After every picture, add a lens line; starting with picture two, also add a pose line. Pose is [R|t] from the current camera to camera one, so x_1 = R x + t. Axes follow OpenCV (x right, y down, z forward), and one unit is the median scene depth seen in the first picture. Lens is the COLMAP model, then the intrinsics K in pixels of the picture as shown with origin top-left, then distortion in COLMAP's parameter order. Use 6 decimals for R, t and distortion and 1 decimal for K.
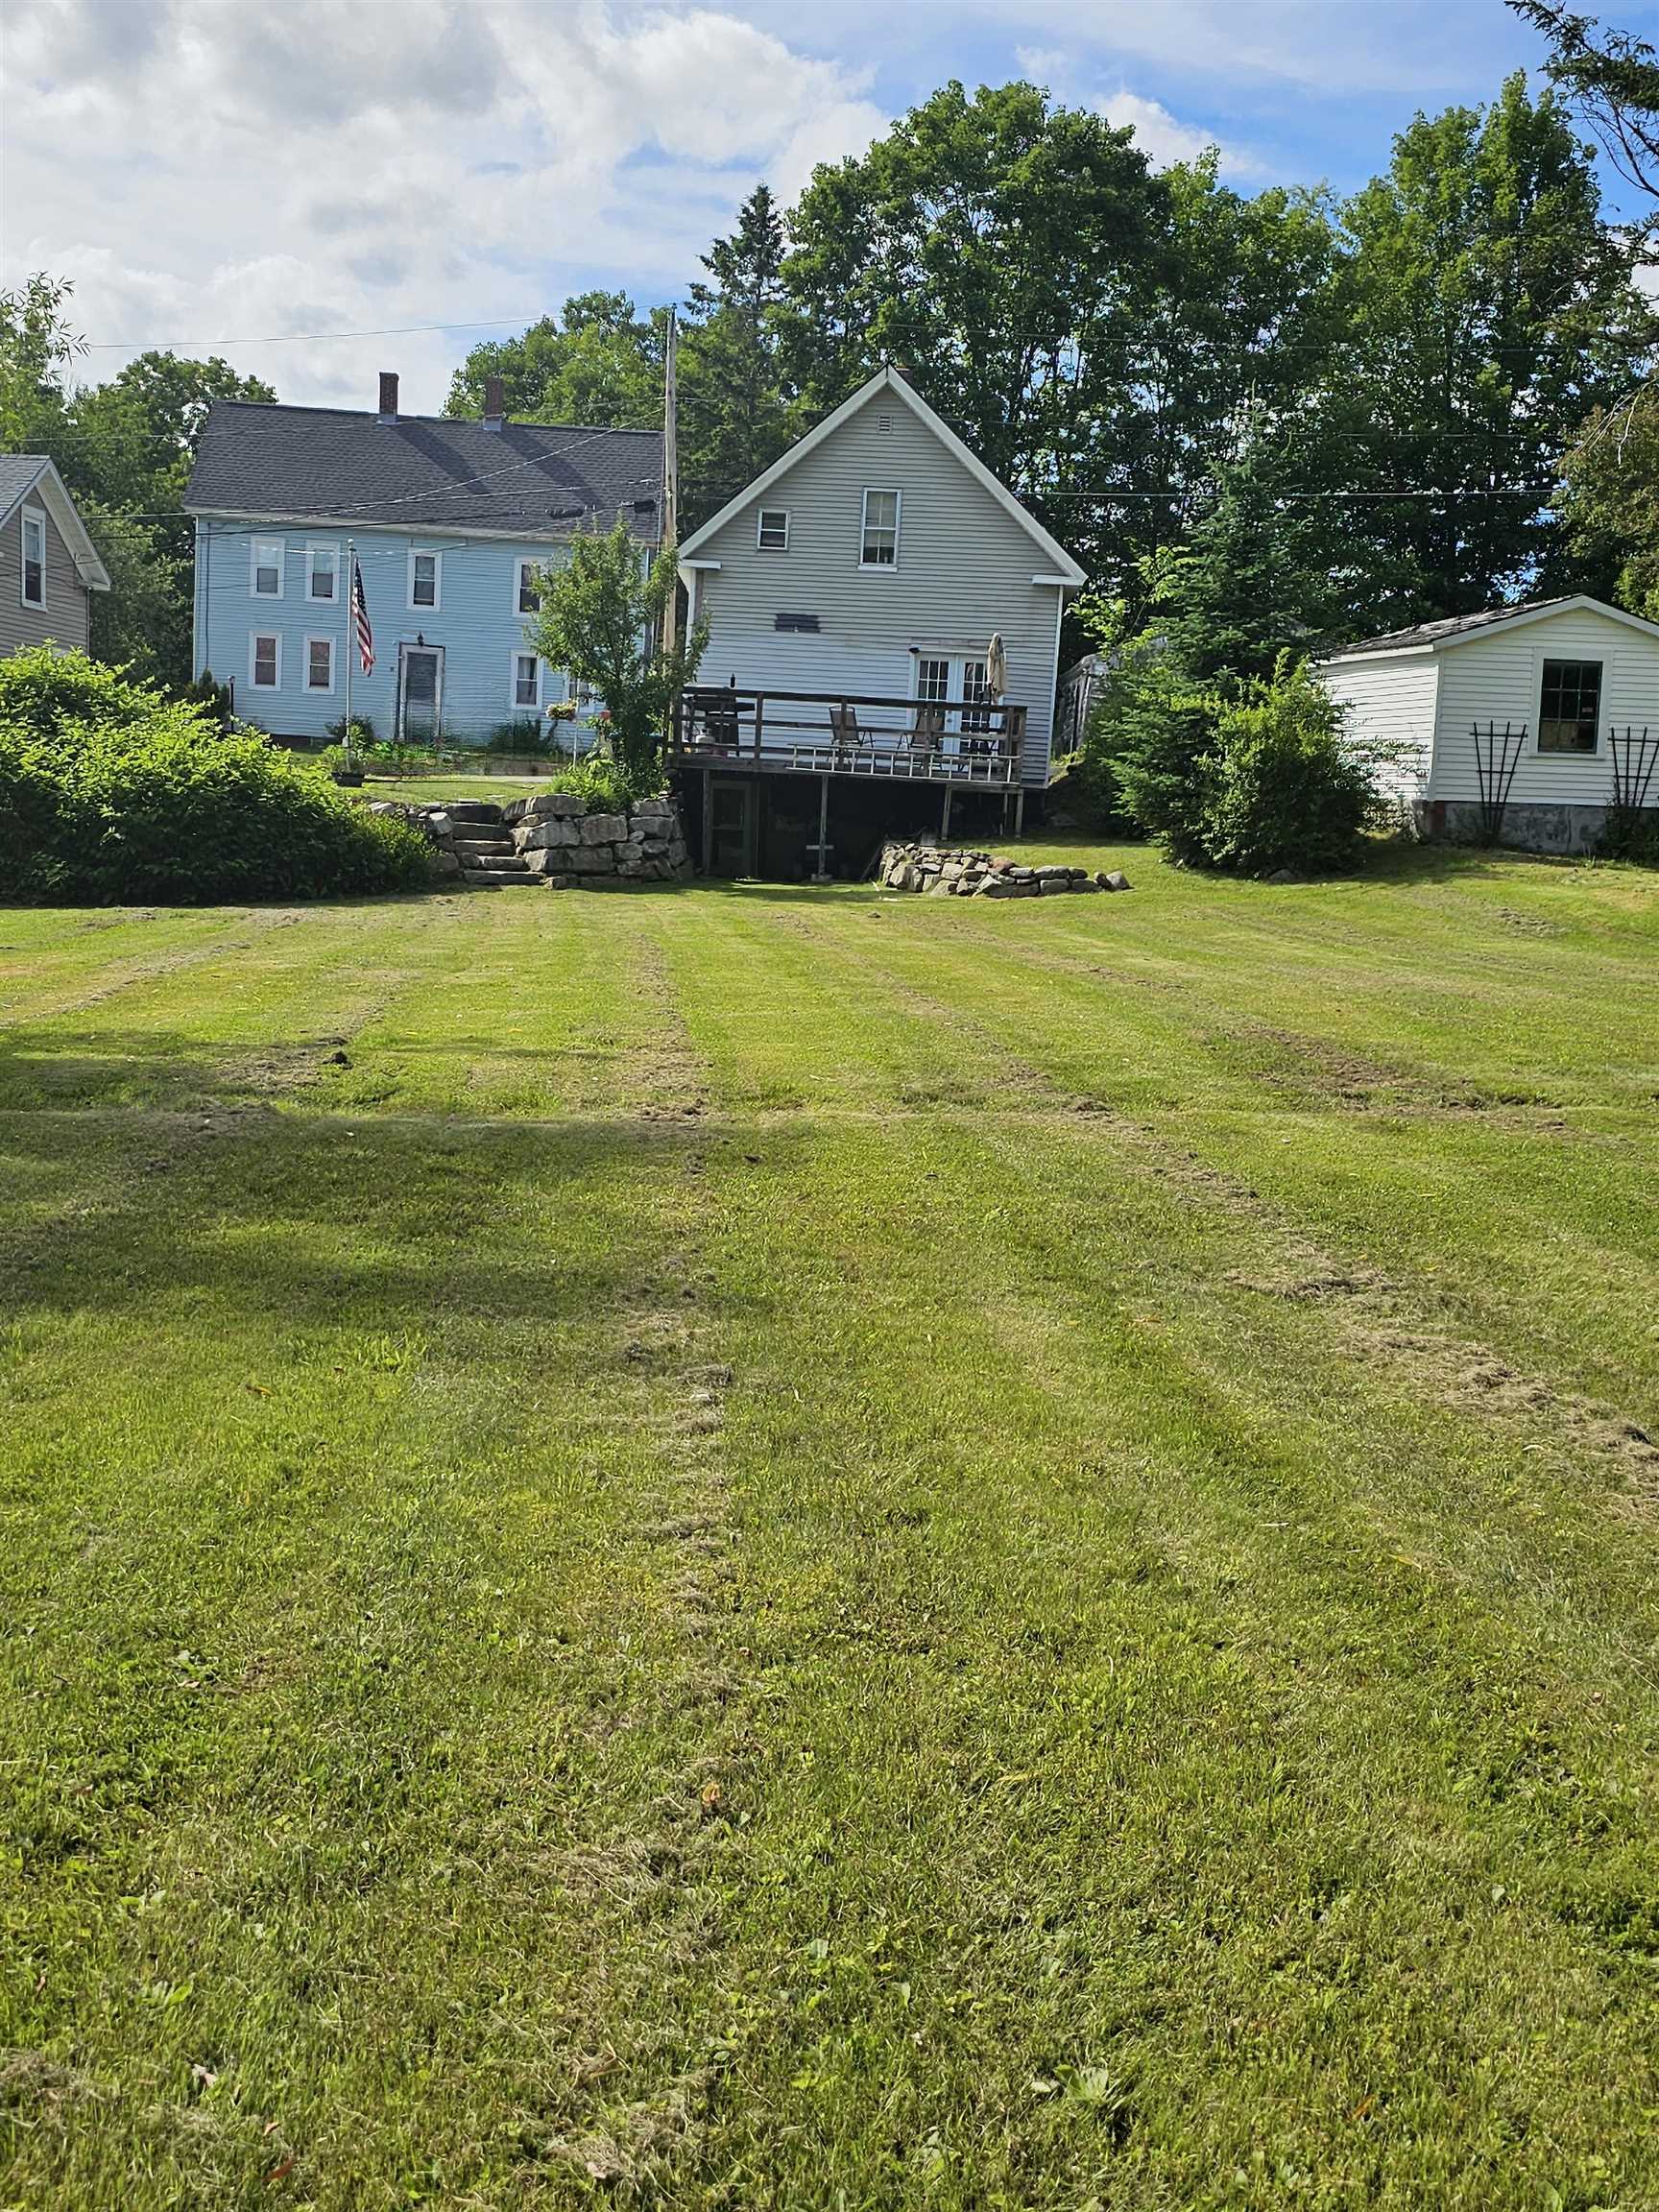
lens RADIAL K [[1492.4, 0, 829.5], [0, 1492.4, 1106.0], [0, 0, 1]] dist [0.037194, -0.000177]
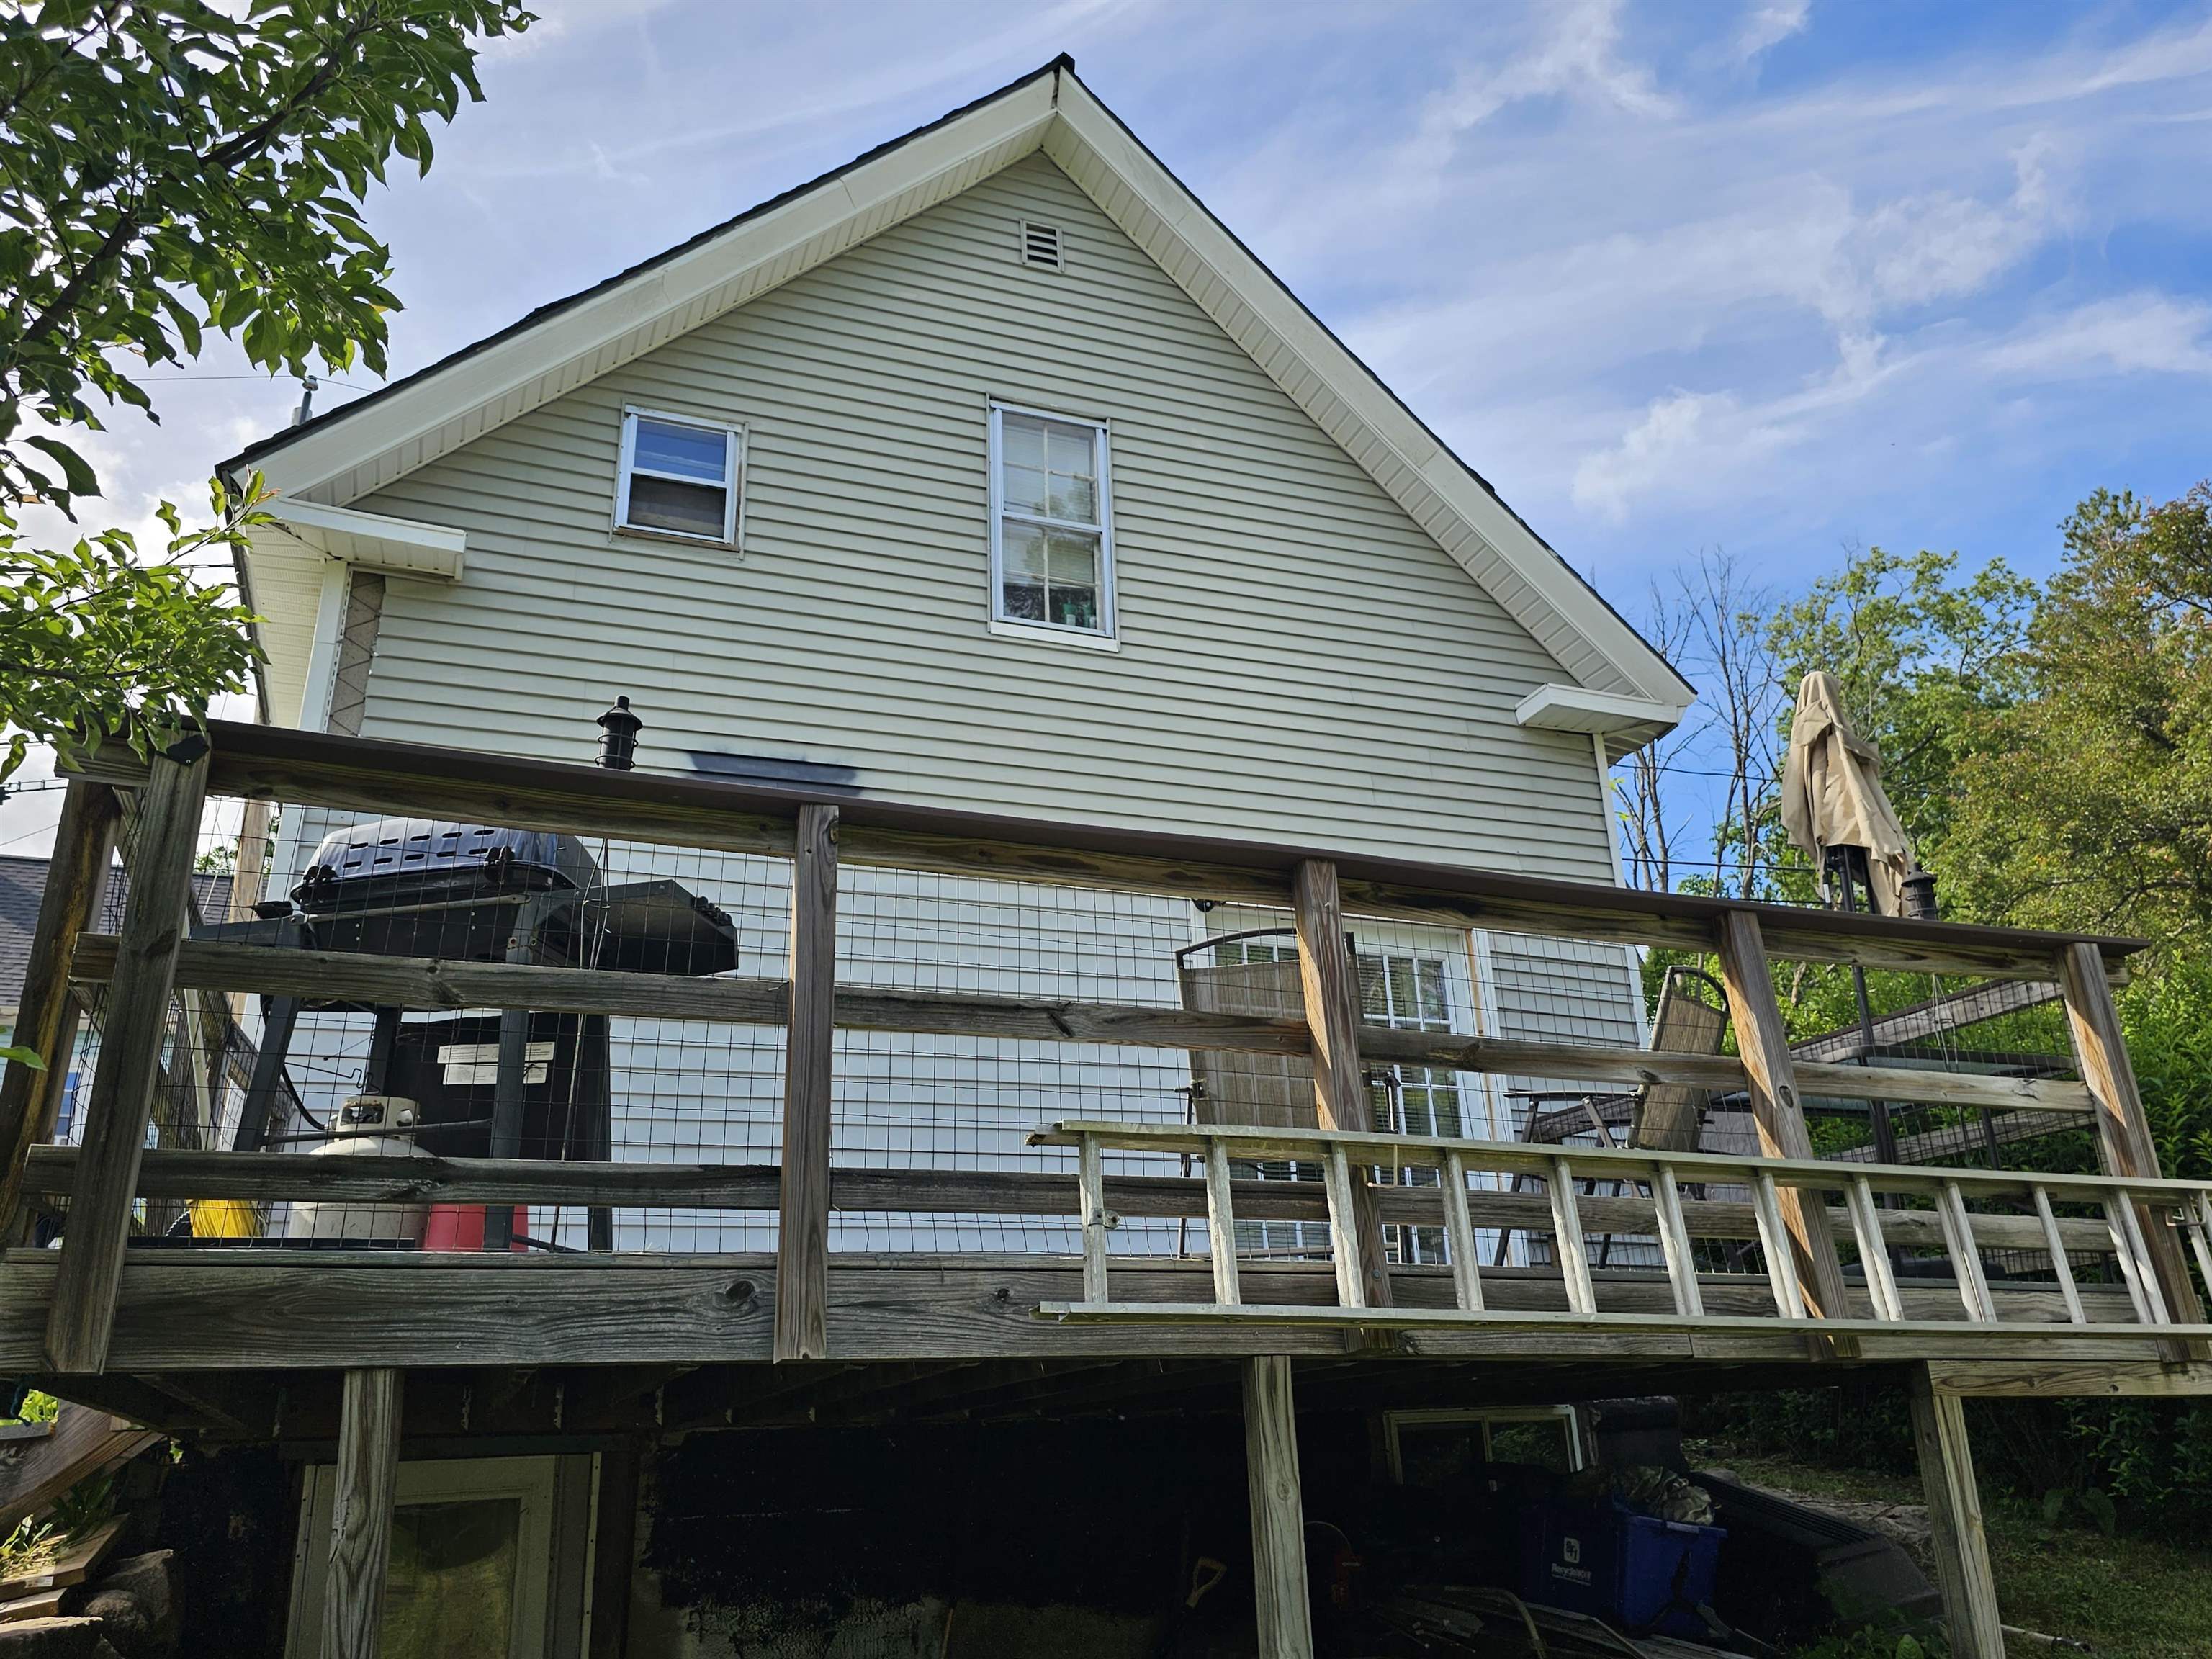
lens RADIAL K [[1492.4, 0, 1106.0], [0, 1492.4, 829.5], [0, 0, 1]] dist [0.037194, -0.000177]
pose [[0.929723, 0.060090, 0.363325, -0.088670], [0.108510, 0.898096, -0.426204, -0.244717], [-0.351911, 0.435676, 0.828460, 1.020820]]
